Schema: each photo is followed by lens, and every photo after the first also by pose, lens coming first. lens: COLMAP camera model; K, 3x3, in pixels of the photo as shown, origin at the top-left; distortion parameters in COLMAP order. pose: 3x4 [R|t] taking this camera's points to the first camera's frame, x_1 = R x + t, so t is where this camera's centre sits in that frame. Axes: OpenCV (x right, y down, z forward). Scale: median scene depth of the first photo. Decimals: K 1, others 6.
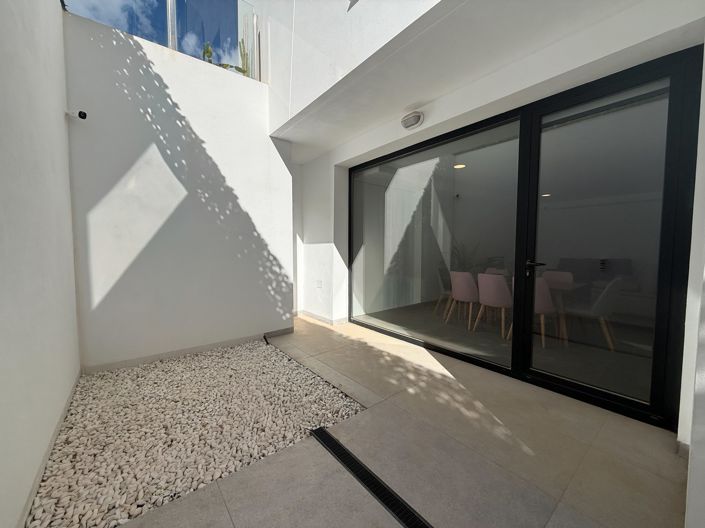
lens RADIAL K [[281.3, 0, 351.3], [0, 281.3, 264.8], [0, 0, 1]] dist [0.001826, 0.001115]
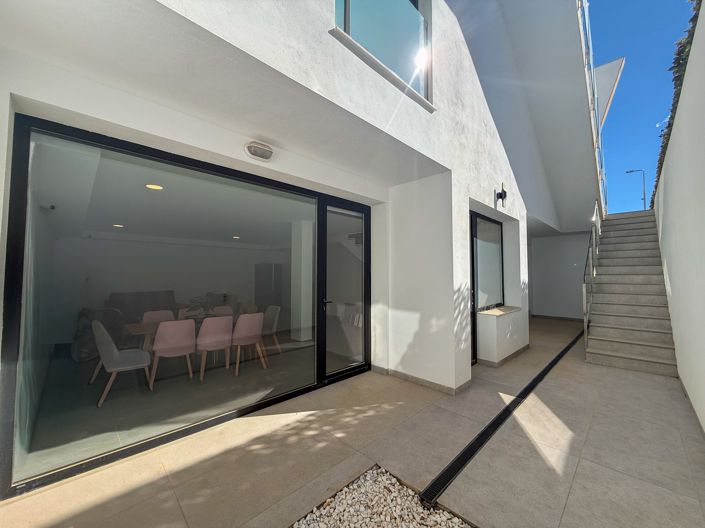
lens RADIAL K [[281.3, 0, 351.1], [0, 281.3, 264.5], [0, 0, 1]] dist [0.001826, 0.001115]
pose [[-0.103510, 0.036073, 0.993974, -0.780459], [0.060308, 0.997731, -0.029929, -0.133775], [-0.992798, 0.056847, -0.105451, 0.957255]]
